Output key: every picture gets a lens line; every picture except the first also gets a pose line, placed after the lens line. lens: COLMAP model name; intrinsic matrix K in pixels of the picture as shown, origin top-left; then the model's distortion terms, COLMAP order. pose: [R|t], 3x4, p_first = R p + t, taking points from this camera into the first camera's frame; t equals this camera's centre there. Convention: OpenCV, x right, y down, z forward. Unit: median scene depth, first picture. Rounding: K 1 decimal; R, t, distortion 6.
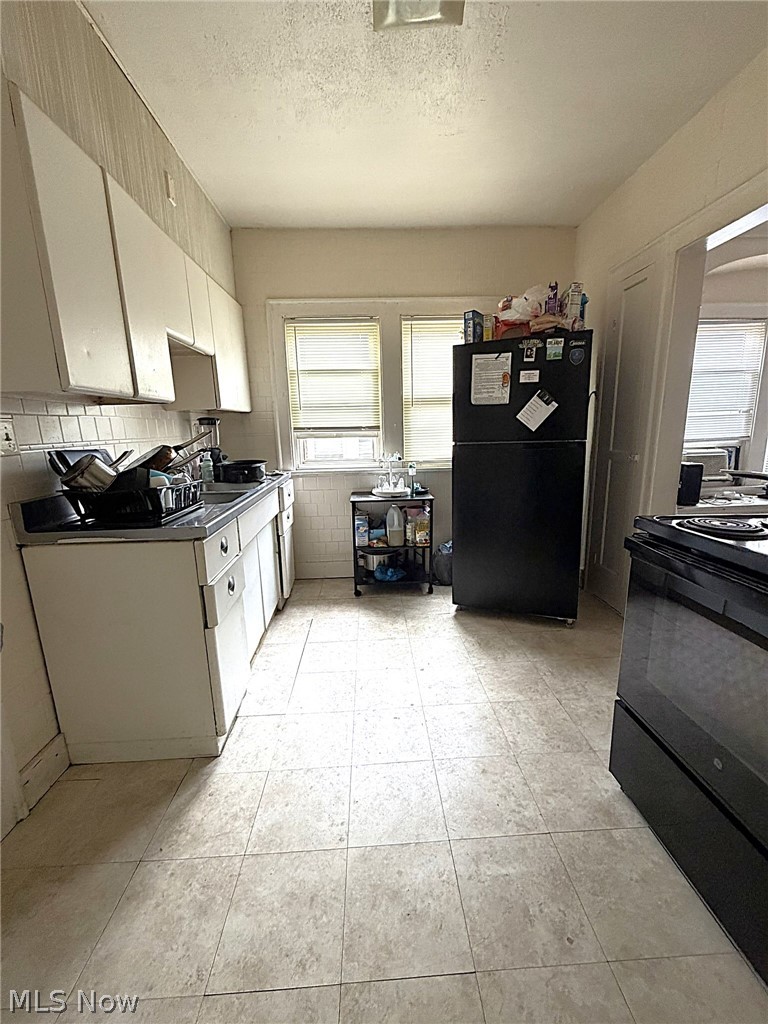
lens RADIAL K [[410.3, 0, 387.6], [0, 410.3, 506.5], [0, 0, 1]] dist [-0.005898, 0.001789]
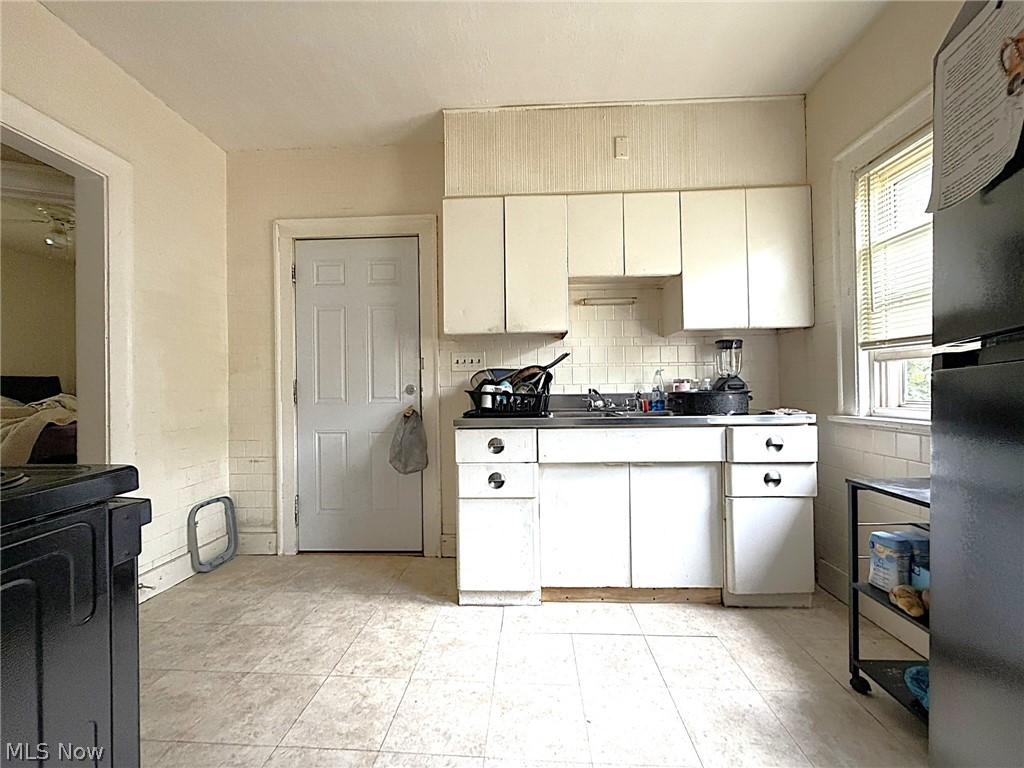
lens RADIAL K [[410.3, 0, 507.3], [0, 410.3, 383.4], [0, 0, 1]] dist [-0.005898, 0.001789]
pose [[-0.106048, 0.014489, -0.994255, 0.475900], [-0.176778, 0.983691, 0.033191, -0.076316], [0.978521, 0.179282, -0.101757, 0.671036]]
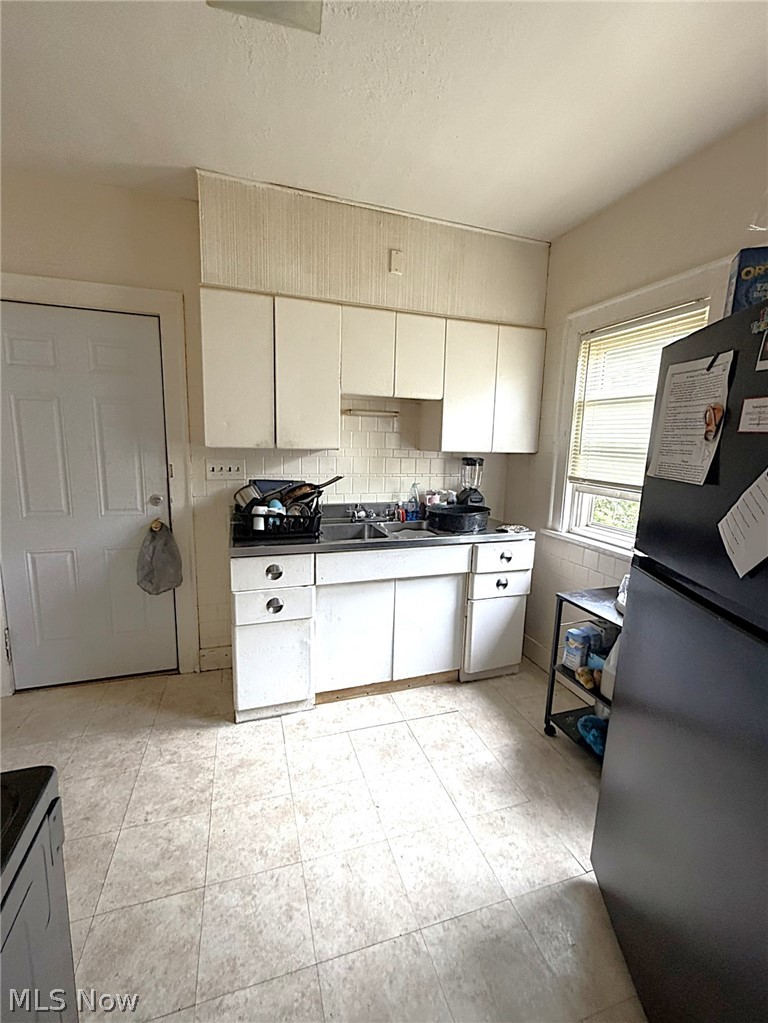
lens RADIAL K [[433.7, 0, 382.1], [0, 433.7, 505.9], [0, 0, 1]] dist [-0.005864, 0.000965]
pose [[0.262315, 0.178250, -0.948376, 0.516076], [-0.218614, 0.968216, 0.121512, -0.189200], [0.939893, 0.175454, 0.292946, 0.532407]]
